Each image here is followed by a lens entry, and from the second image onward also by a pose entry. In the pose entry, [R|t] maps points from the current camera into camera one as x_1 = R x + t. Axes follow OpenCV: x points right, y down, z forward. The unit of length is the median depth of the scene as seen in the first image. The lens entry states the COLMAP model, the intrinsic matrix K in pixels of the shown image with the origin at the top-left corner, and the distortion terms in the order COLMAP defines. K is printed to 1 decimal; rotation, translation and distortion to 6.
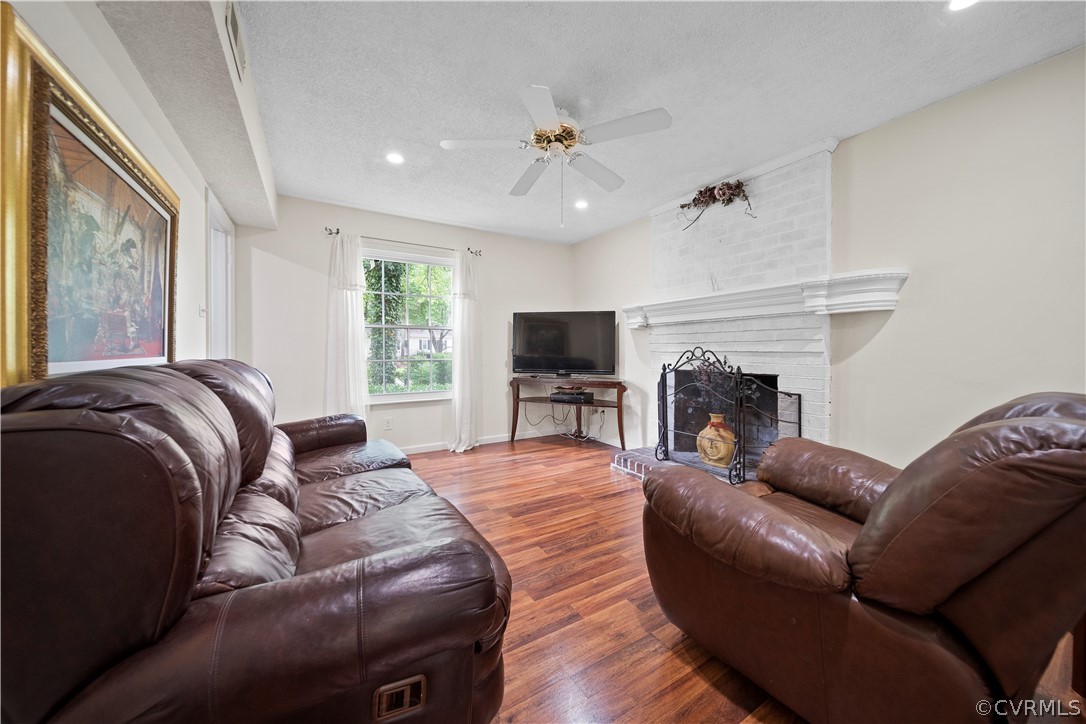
lens RADIAL K [[383.2, 0, 544.9], [0, 383.2, 360.0], [0, 0, 1]] dist [-0.000052, -0.000003]
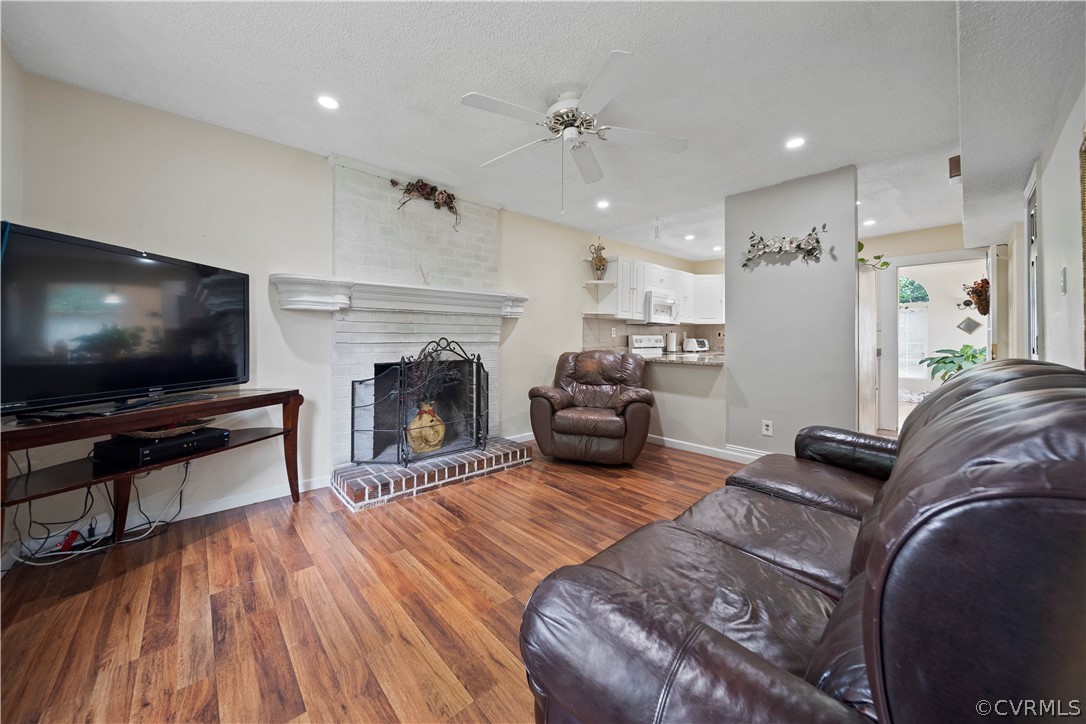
lens RADIAL K [[382.9, 0, 544.0], [0, 382.9, 343.0], [0, 0, 1]] dist [-0.008529, -0.000030]
pose [[-0.188639, -0.011380, 0.981981, -0.668257], [0.022623, 0.999617, 0.015930, -0.030410], [-0.981786, 0.025221, -0.188309, 0.927274]]
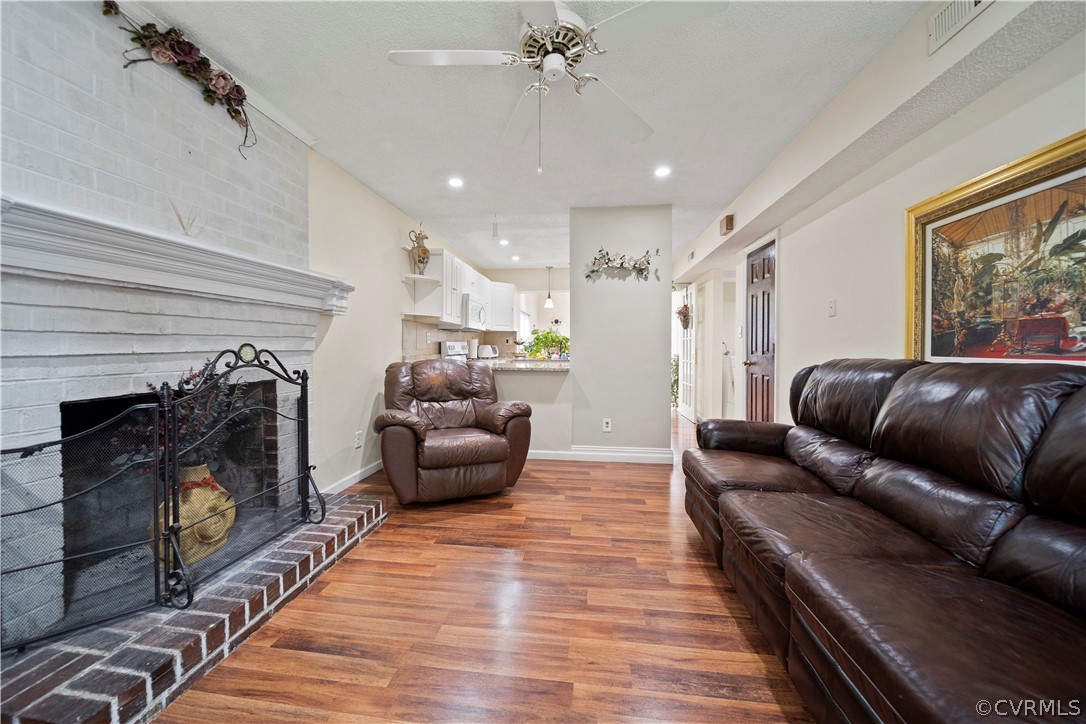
lens RADIAL K [[376.2, 0, 542.3], [0, 376.2, 357.7], [0, 0, 1]] dist [0.000014, -0.002289]
pose [[-0.778505, -0.020528, 0.627302, -0.294945], [0.015044, 0.998568, 0.051346, -0.035591], [-0.627458, 0.049410, -0.777081, 1.159855]]
